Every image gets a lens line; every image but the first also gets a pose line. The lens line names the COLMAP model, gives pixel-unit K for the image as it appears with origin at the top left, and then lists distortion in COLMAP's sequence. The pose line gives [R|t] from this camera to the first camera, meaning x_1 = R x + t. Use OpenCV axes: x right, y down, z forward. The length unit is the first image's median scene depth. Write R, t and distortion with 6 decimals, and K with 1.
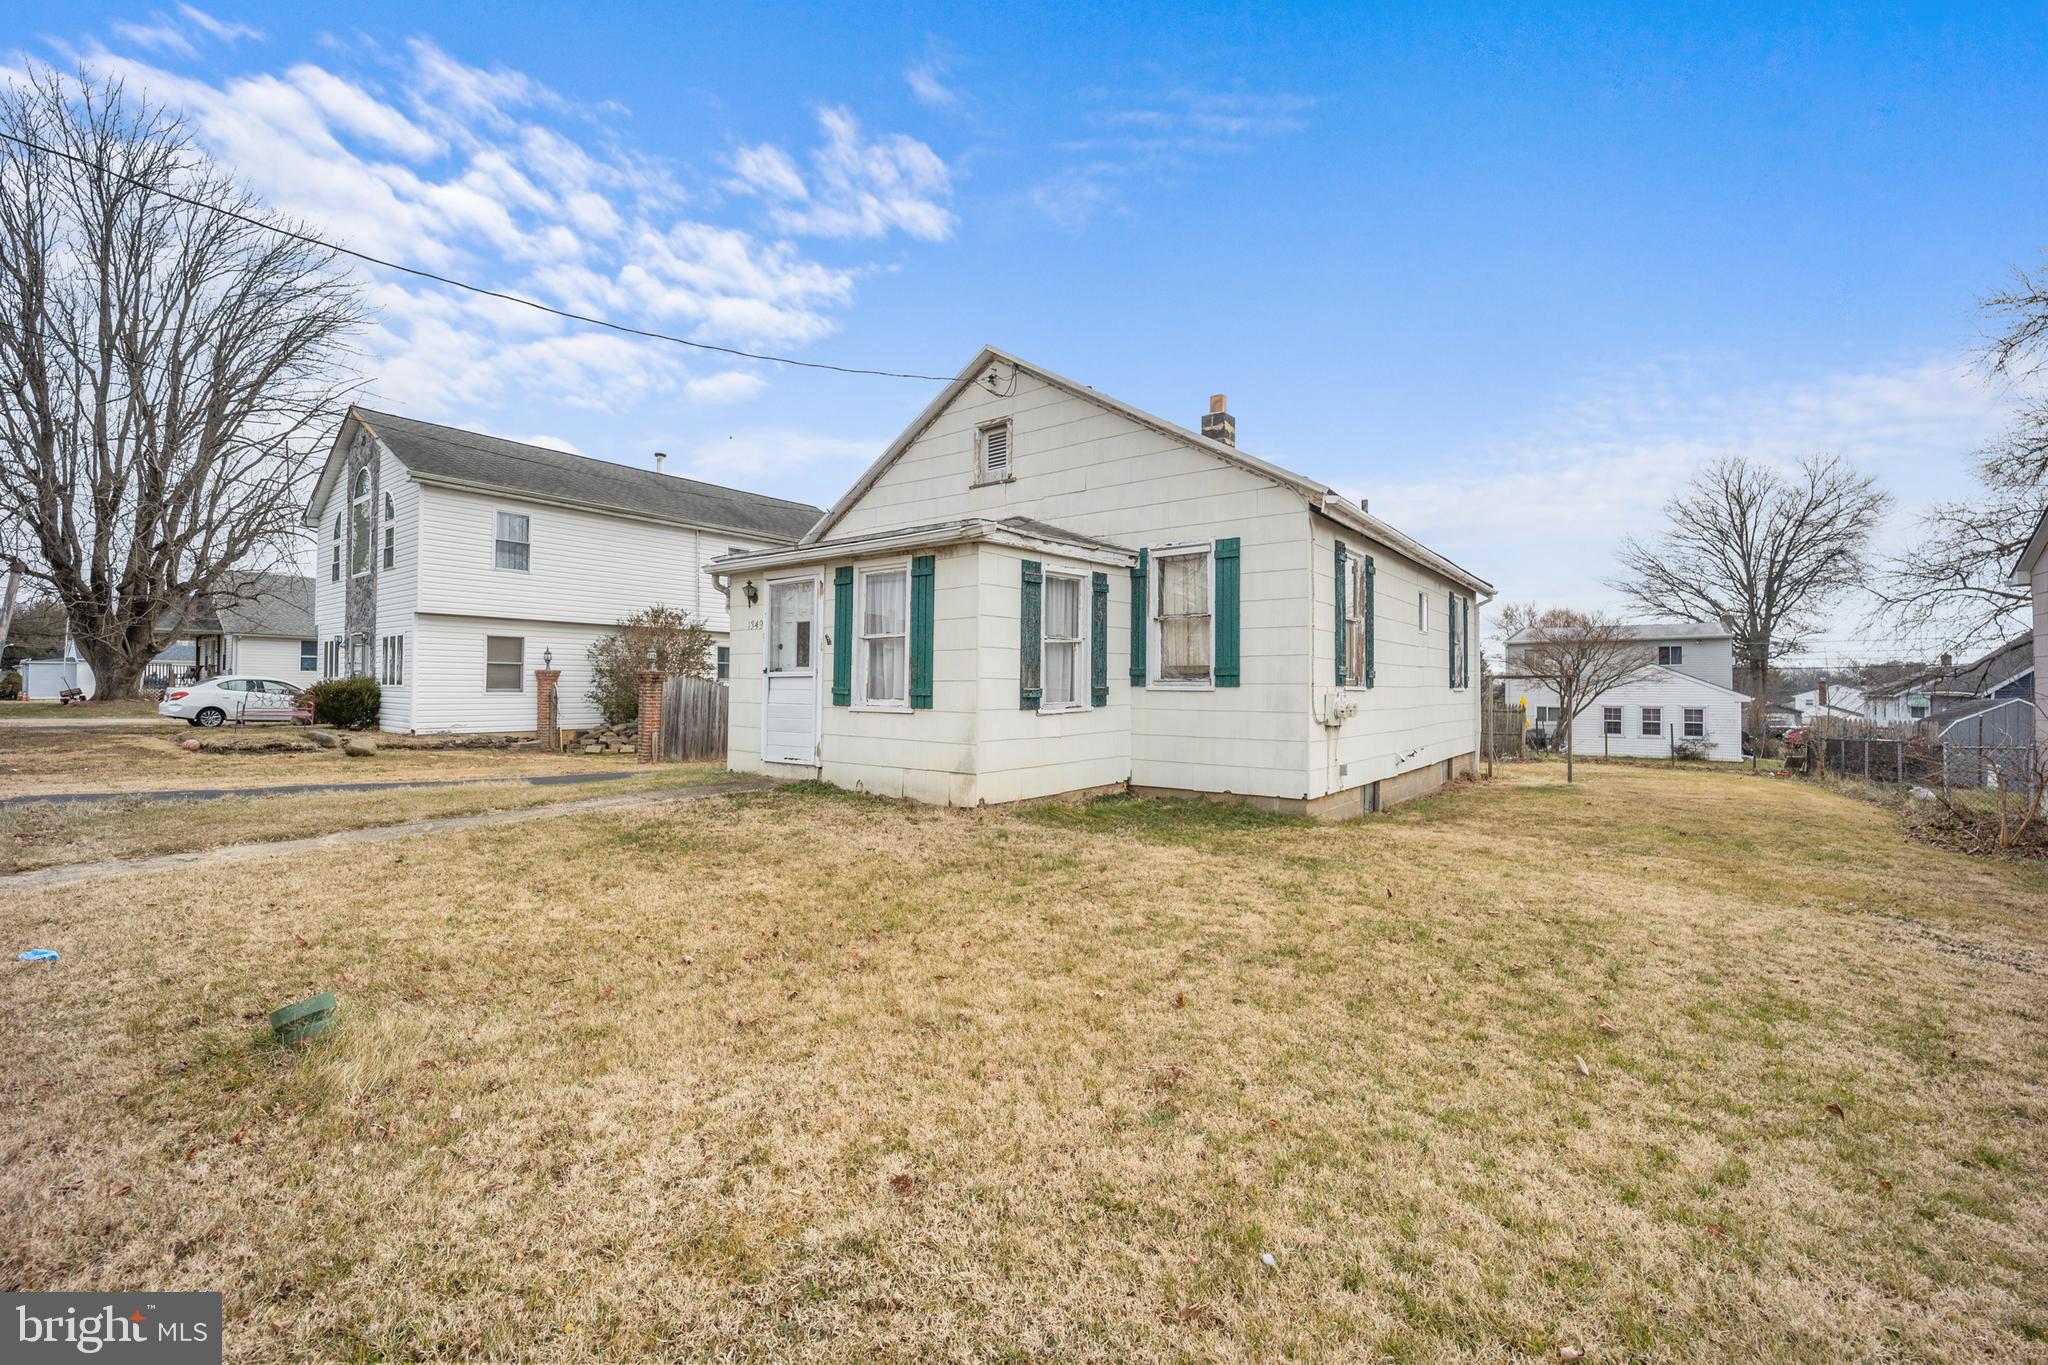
lens RADIAL K [[853.7, 0, 1012.9], [0, 853.7, 675.3], [0, 0, 1]] dist [-0.024521, -0.000238]
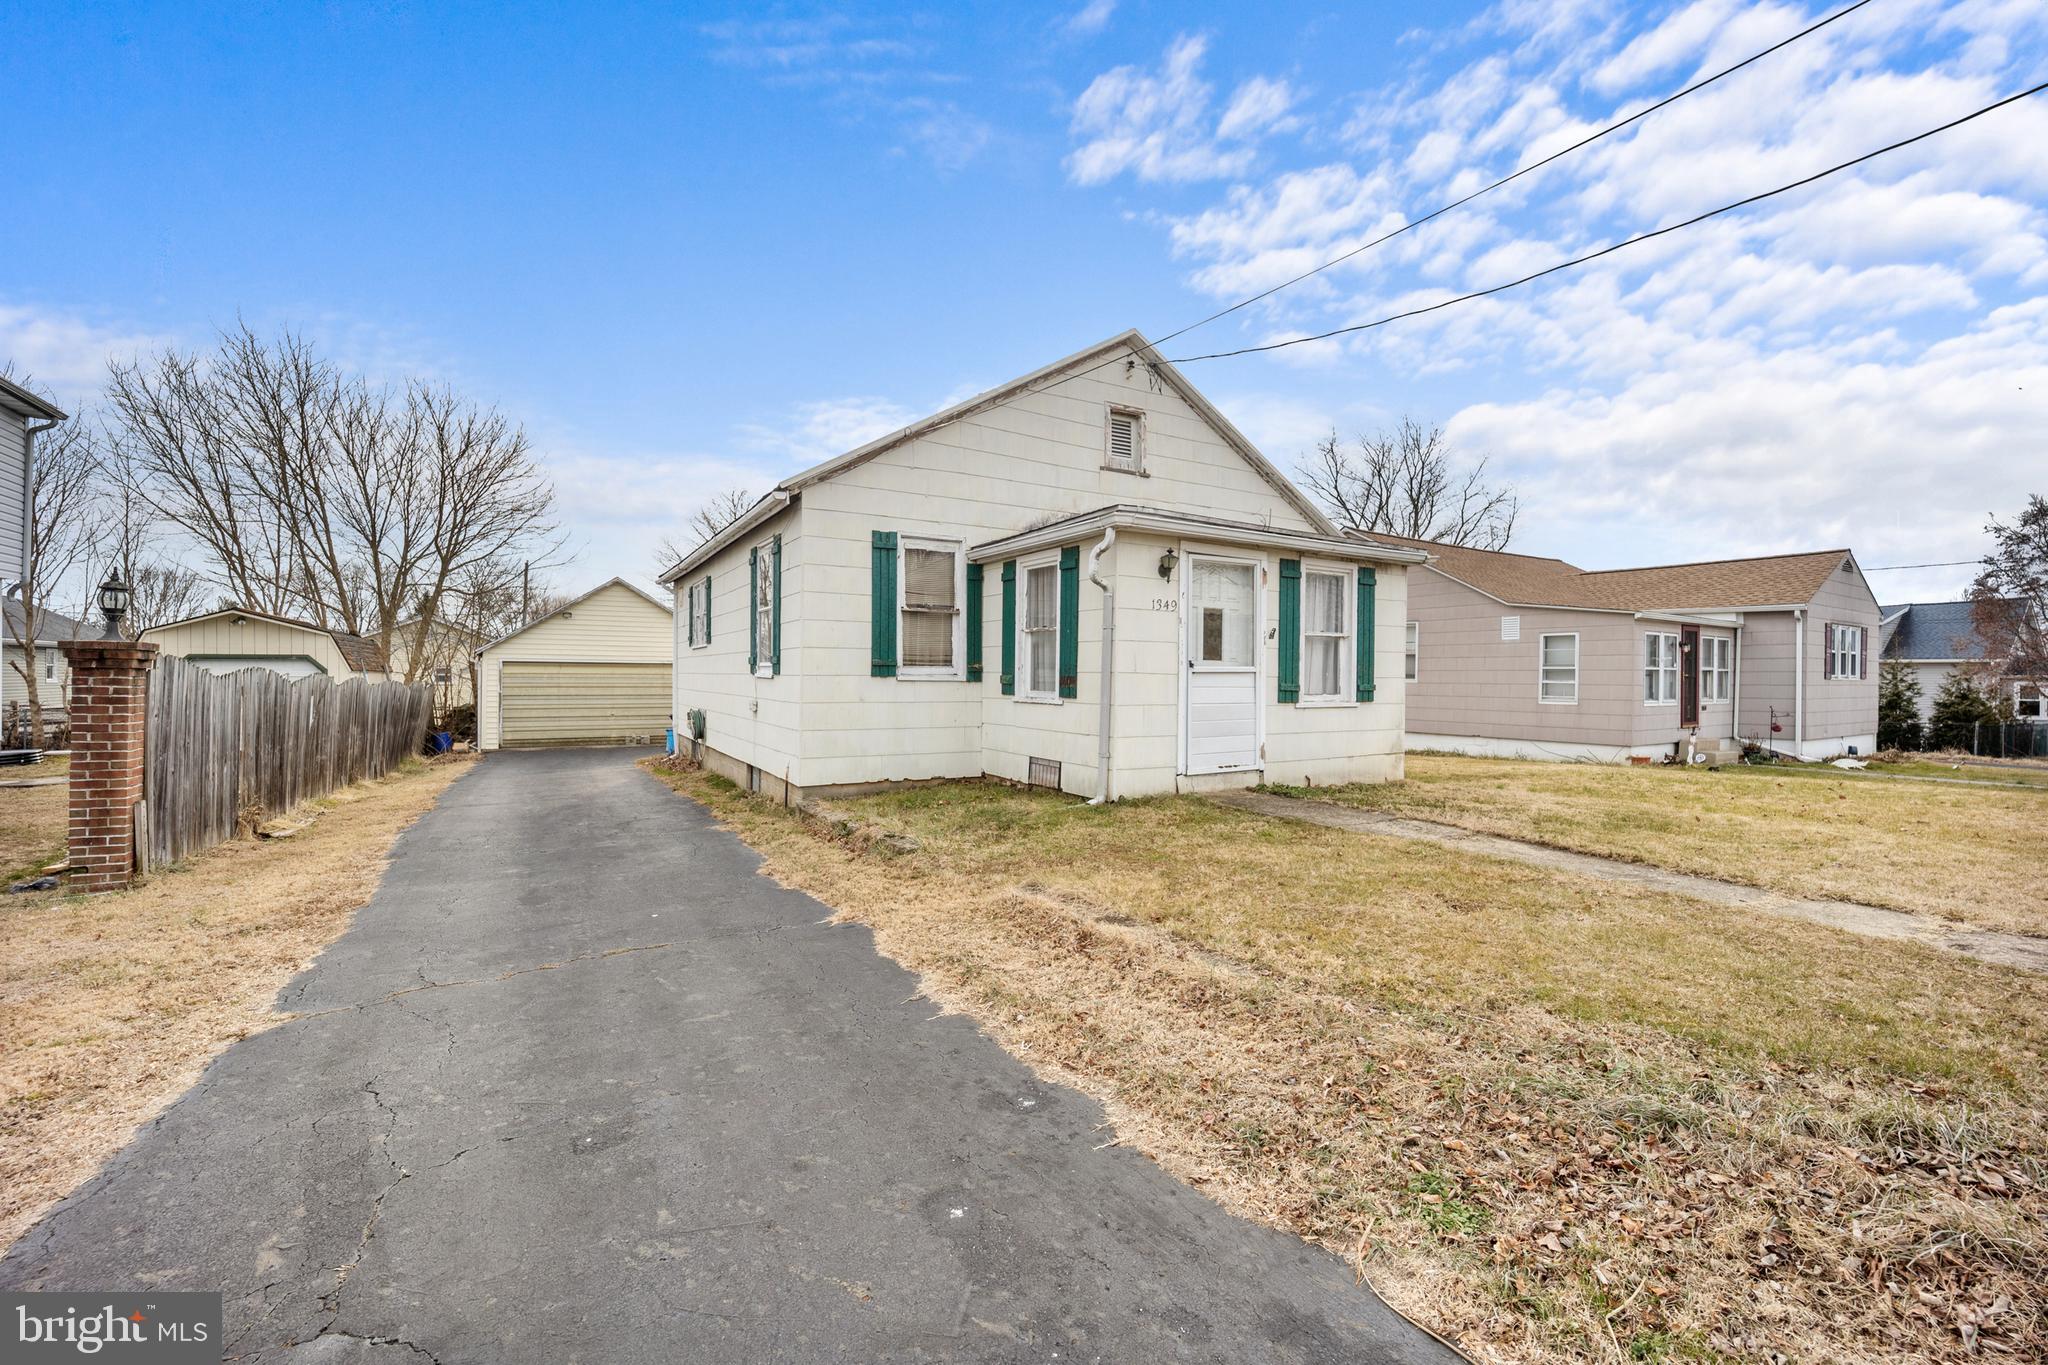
lens RADIAL K [[833.5, 0, 1031.1], [0, 833.5, 684.5], [0, 0, 1]] dist [-0.020654, -0.000085]
pose [[0.349152, -0.016307, 0.936924, -1.150985], [-0.017265, 0.999567, 0.023831, -0.002648], [-0.936907, -0.024497, 0.348719, 0.914493]]
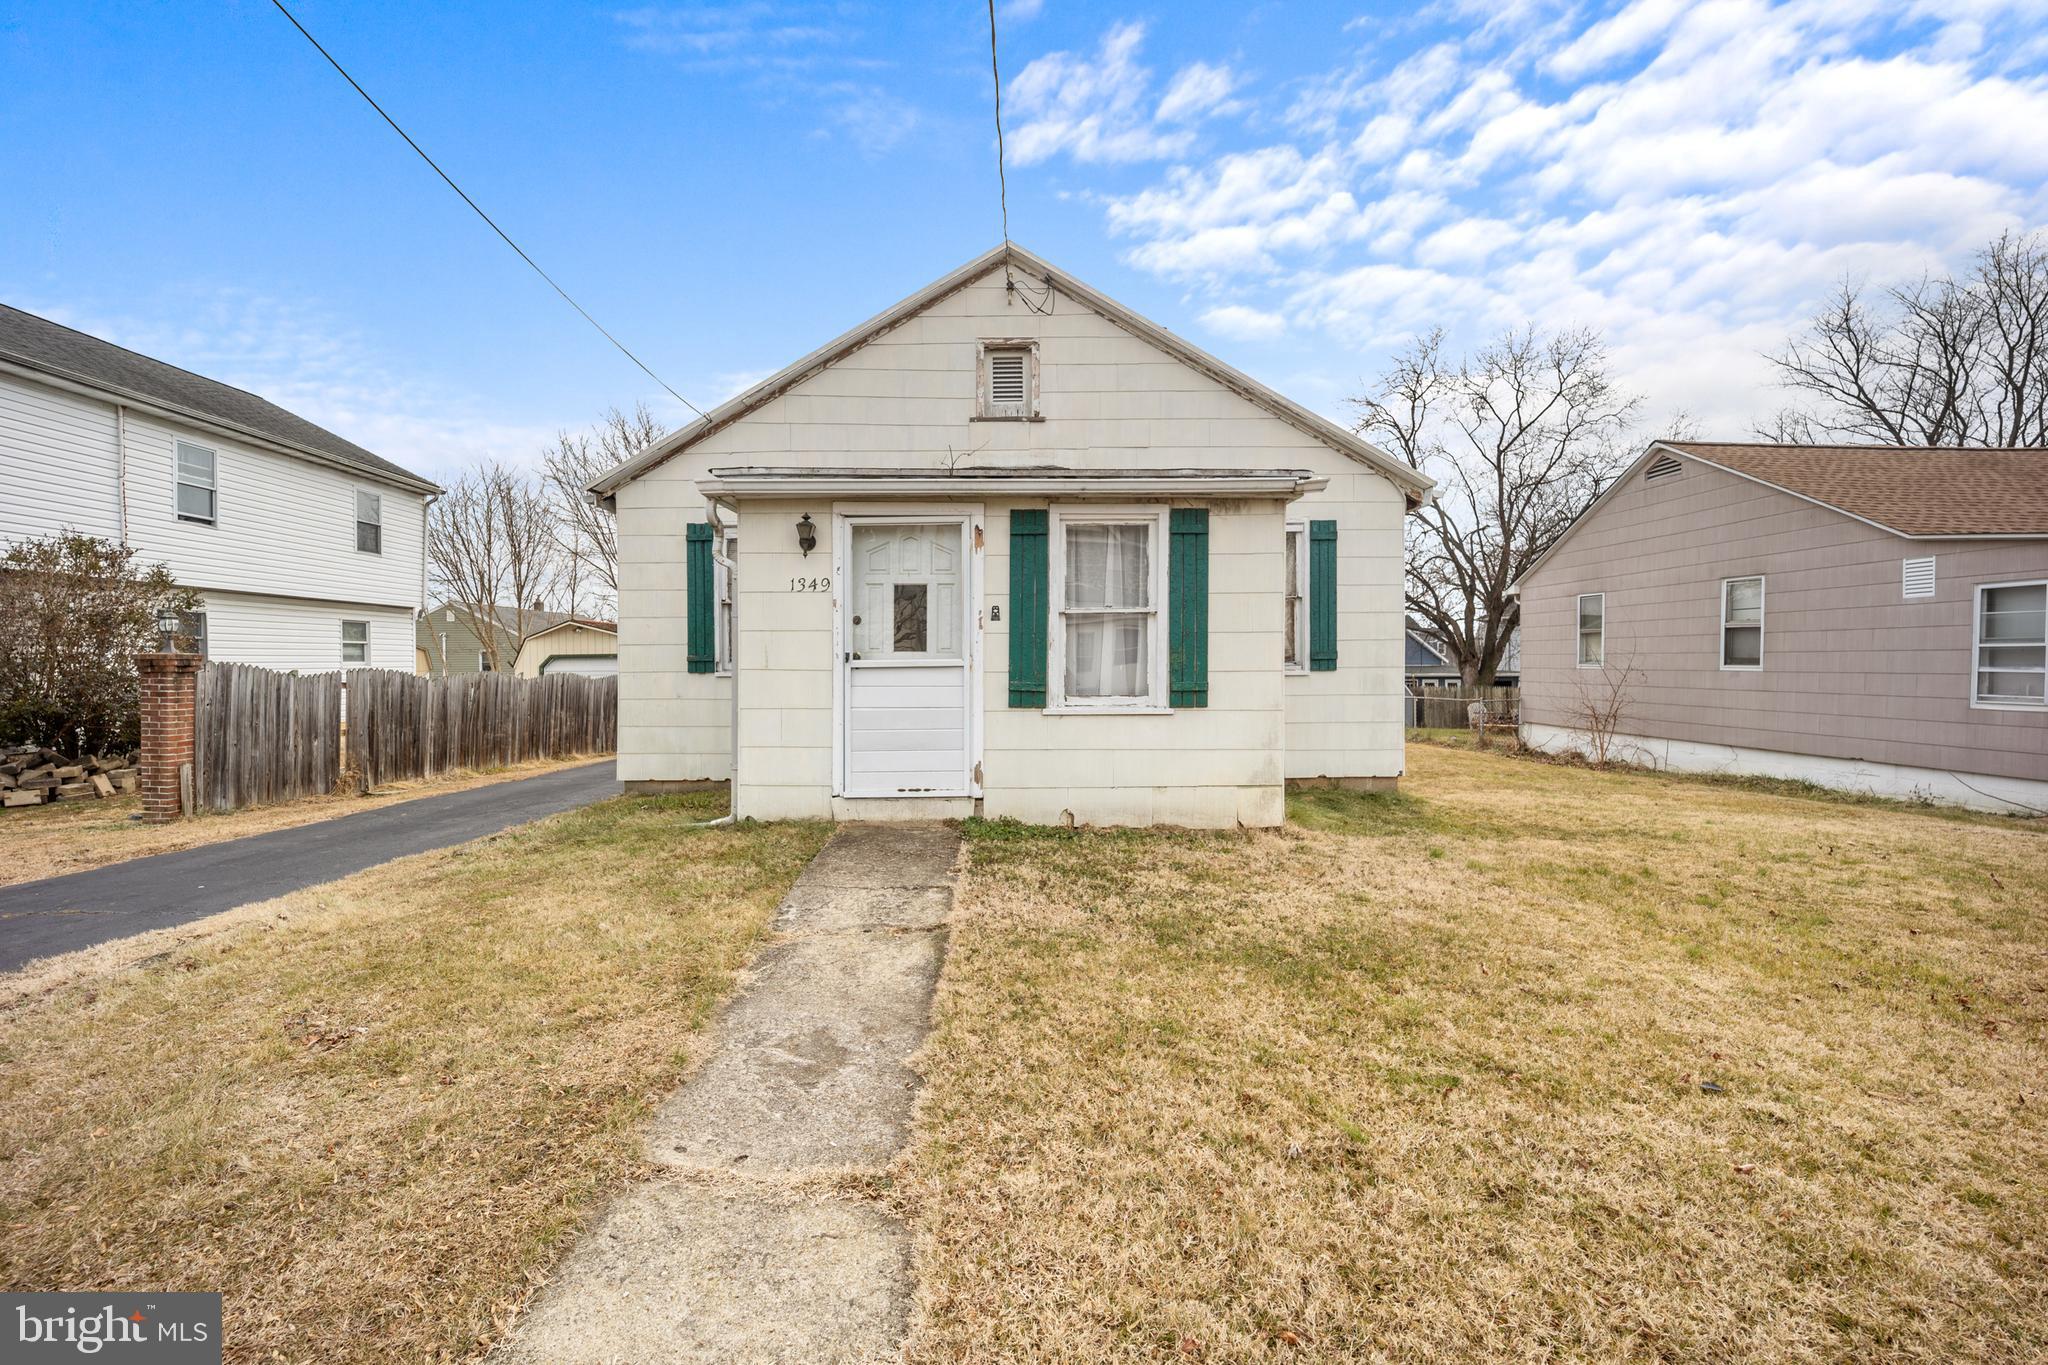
lens RADIAL K [[853.7, 0, 1012.9], [0, 853.7, 675.3], [0, 0, 1]] dist [-0.024521, -0.000238]
pose [[0.776854, -0.022208, 0.629289, -0.632484], [0.001601, 0.999444, 0.033294, -0.014320], [-0.629679, -0.024857, 0.776458, 0.446286]]
